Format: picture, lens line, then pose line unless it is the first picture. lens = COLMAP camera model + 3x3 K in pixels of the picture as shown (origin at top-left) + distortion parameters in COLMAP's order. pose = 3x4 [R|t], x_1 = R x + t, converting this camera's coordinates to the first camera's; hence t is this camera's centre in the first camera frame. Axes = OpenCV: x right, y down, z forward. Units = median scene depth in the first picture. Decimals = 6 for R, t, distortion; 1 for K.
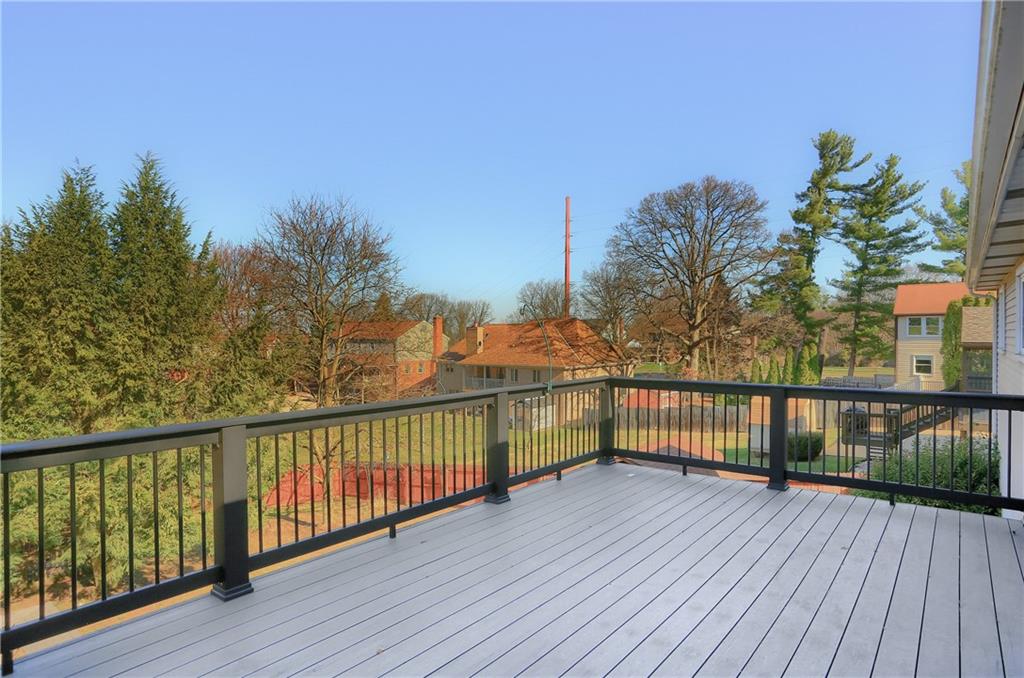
lens RADIAL K [[603.8, 0, 512.0], [0, 603.8, 339.0], [0, 0, 1]] dist [-0.072678, 0.055196]
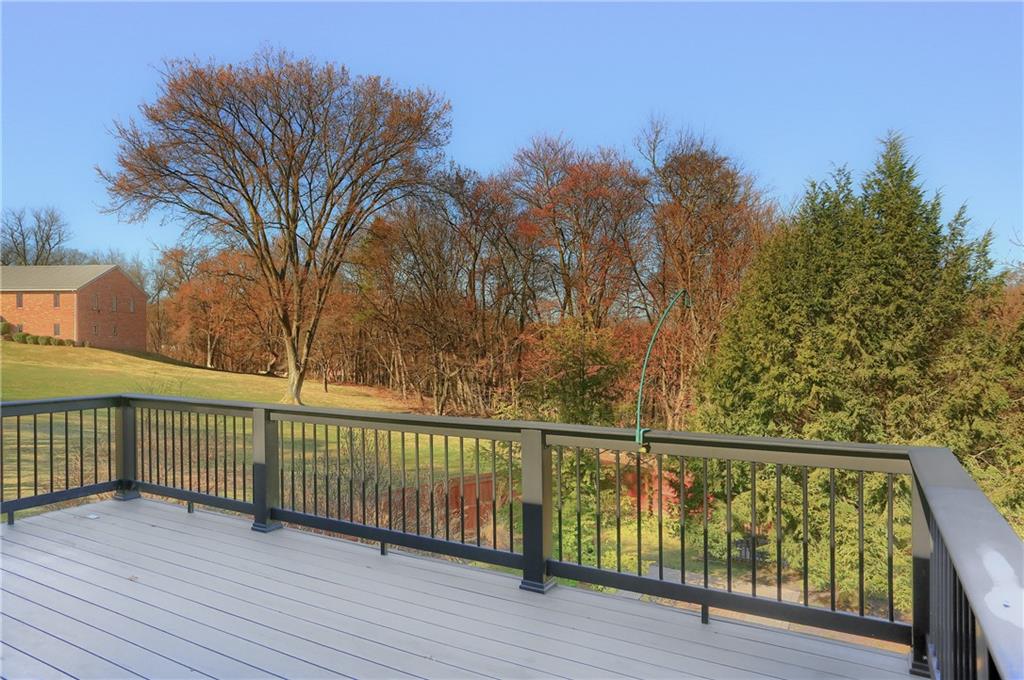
lens RADIAL K [[629.5, 0, 503.3], [0, 629.5, 338.7], [0, 0, 1]] dist [-0.077719, 0.069118]
pose [[0.117604, -0.006561, -0.993039, 0.268599], [0.002828, 0.999976, -0.006272, -0.001679], [0.993057, -0.002071, 0.117620, 0.356729]]
